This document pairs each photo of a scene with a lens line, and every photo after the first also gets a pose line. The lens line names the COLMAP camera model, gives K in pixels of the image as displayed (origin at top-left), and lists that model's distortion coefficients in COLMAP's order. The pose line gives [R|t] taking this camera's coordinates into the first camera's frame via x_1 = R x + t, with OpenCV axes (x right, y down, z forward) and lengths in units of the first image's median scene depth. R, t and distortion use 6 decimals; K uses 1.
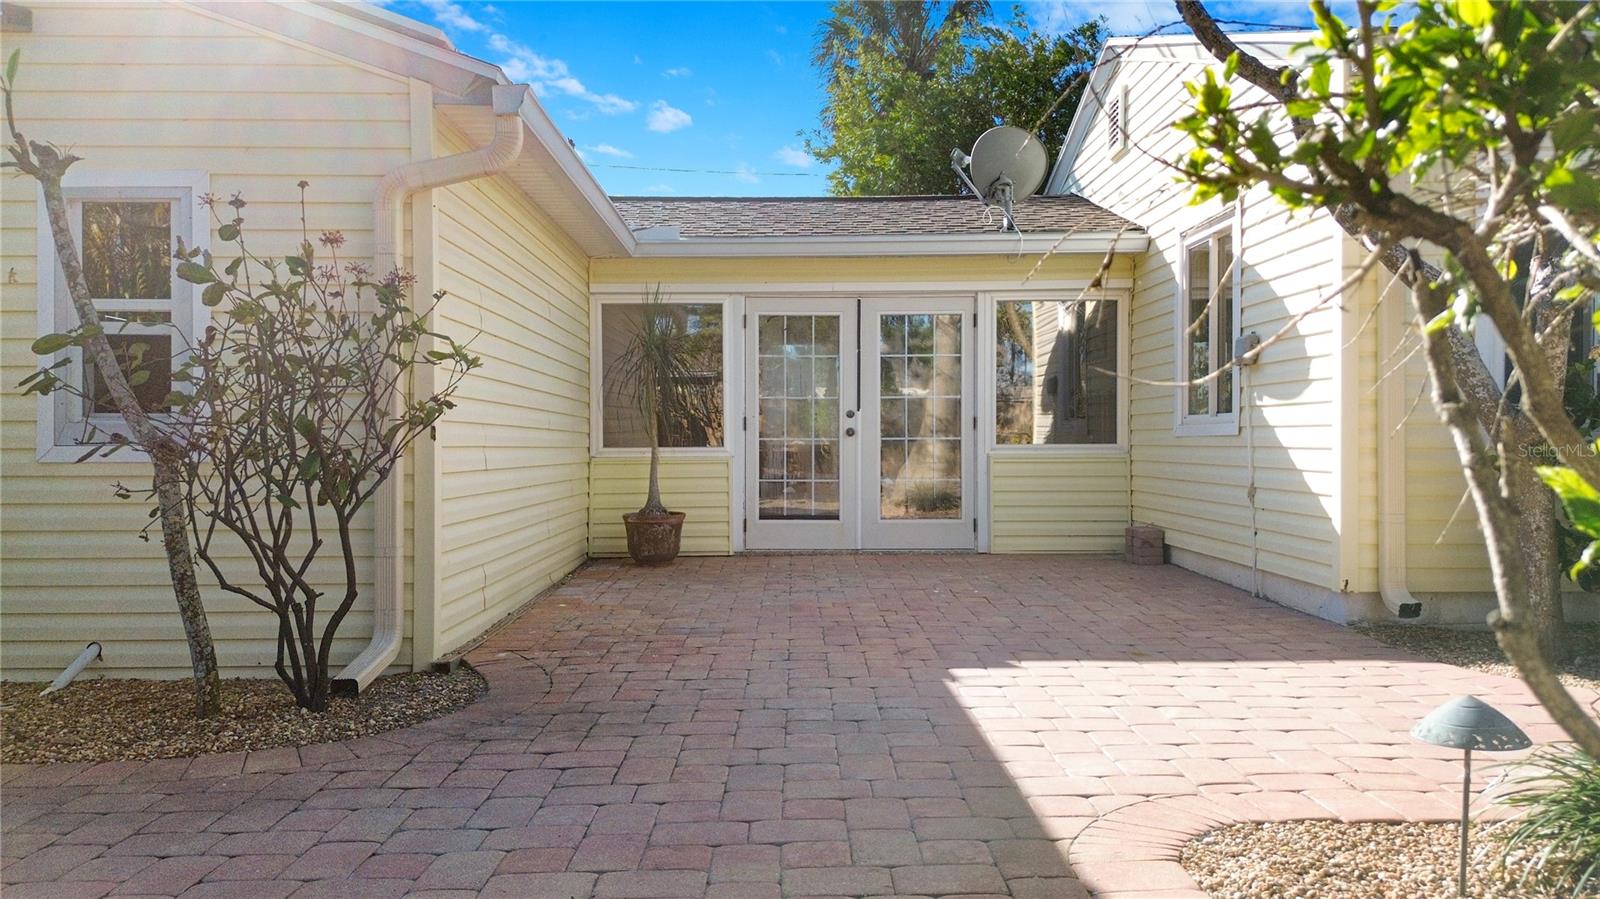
lens RADIAL K [[1144.9, 0, 800.0], [0, 1144.9, 449.5], [0, 0, 1]] dist [0.066525, -0.066864]
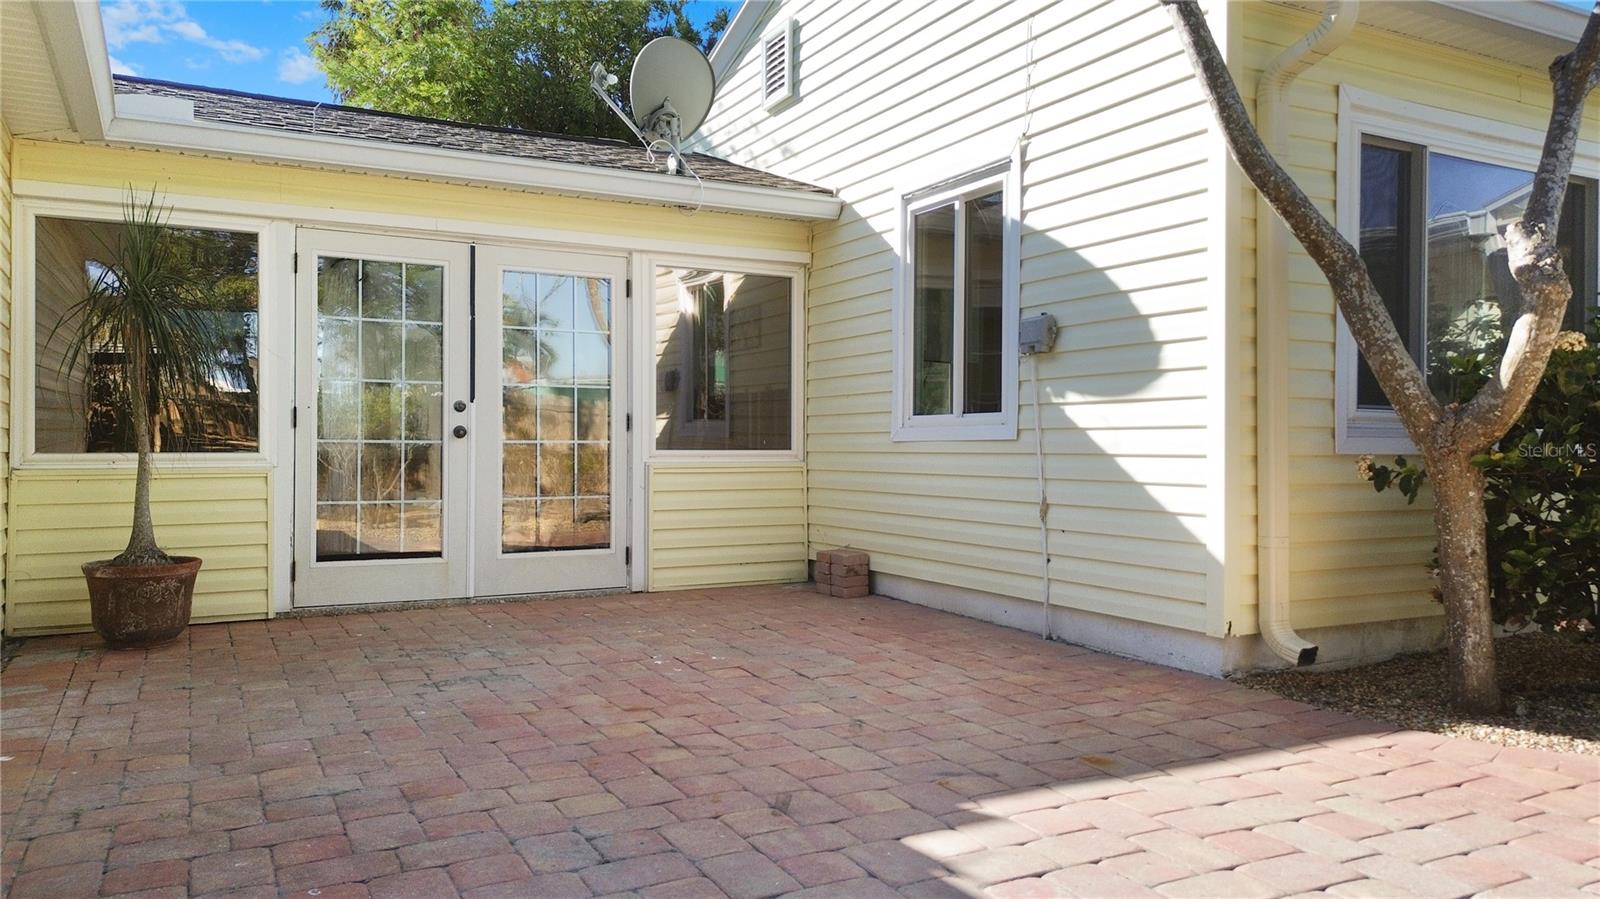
lens RADIAL K [[1127.0, 0, 801.3], [0, 1127.0, 444.2], [0, 0, 1]] dist [0.103983, -0.130866]
pose [[0.884485, 0.006546, 0.466523, -0.098137], [-0.001374, 0.999934, -0.011425, 0.000160], [-0.466566, 0.009465, 0.884435, 0.281037]]
